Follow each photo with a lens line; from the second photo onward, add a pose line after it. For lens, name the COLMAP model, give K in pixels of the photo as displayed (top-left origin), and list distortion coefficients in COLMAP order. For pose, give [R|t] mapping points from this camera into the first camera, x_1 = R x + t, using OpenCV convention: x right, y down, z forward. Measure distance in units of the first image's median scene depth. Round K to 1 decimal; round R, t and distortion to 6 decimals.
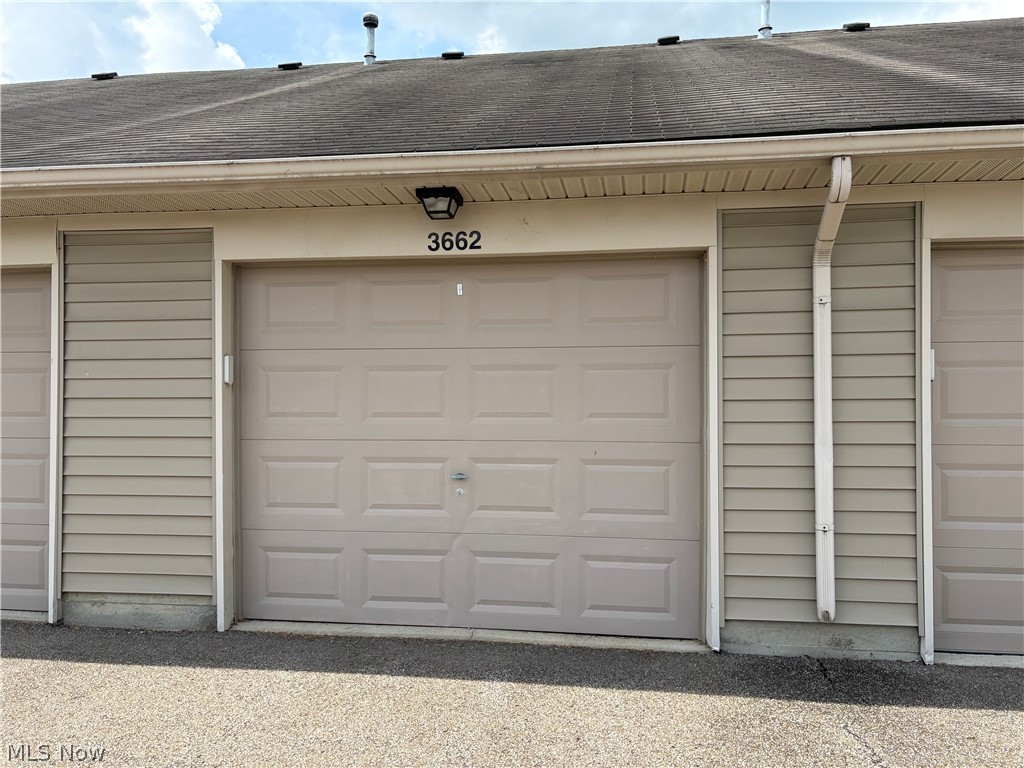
lens RADIAL K [[779.6, 0, 512.7], [0, 779.6, 398.0], [0, 0, 1]] dist [0.048817, -0.089919]
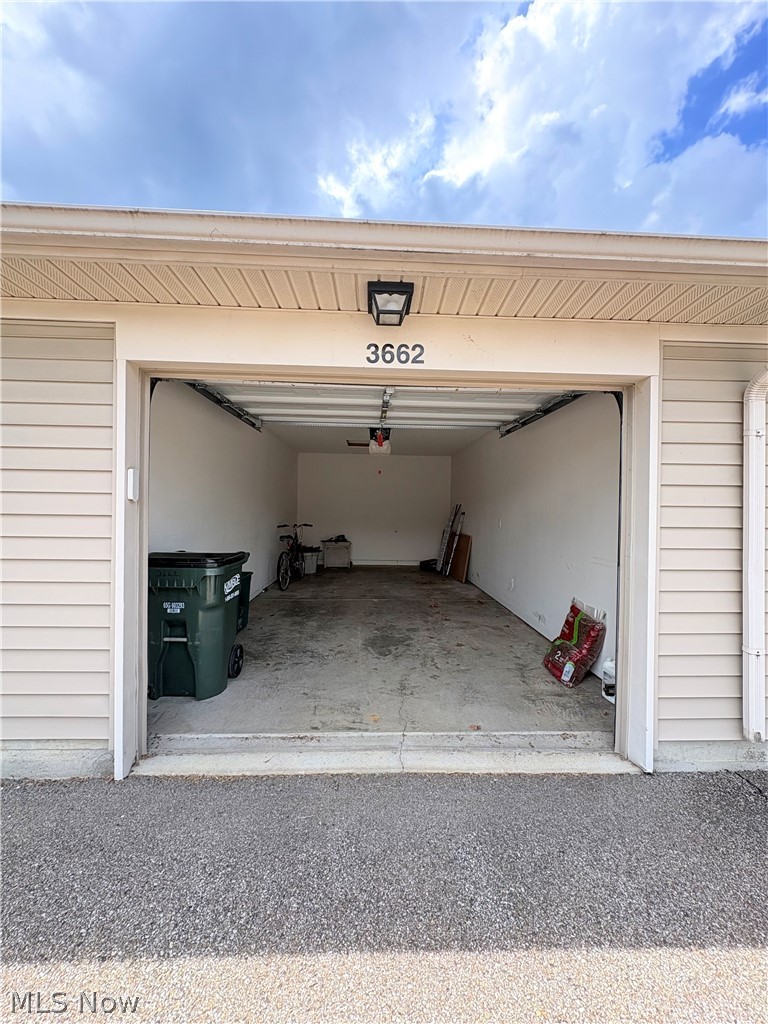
lens RADIAL K [[407.4, 0, 384.0], [0, 407.4, 512.0], [0, 0, 1]] dist [0.000328, 0.000264]
pose [[0.983036, 0.015723, 0.182739, -0.174591], [-0.017011, 0.999840, 0.005484, -0.013192], [-0.182624, -0.008500, 0.983146, 0.519314]]
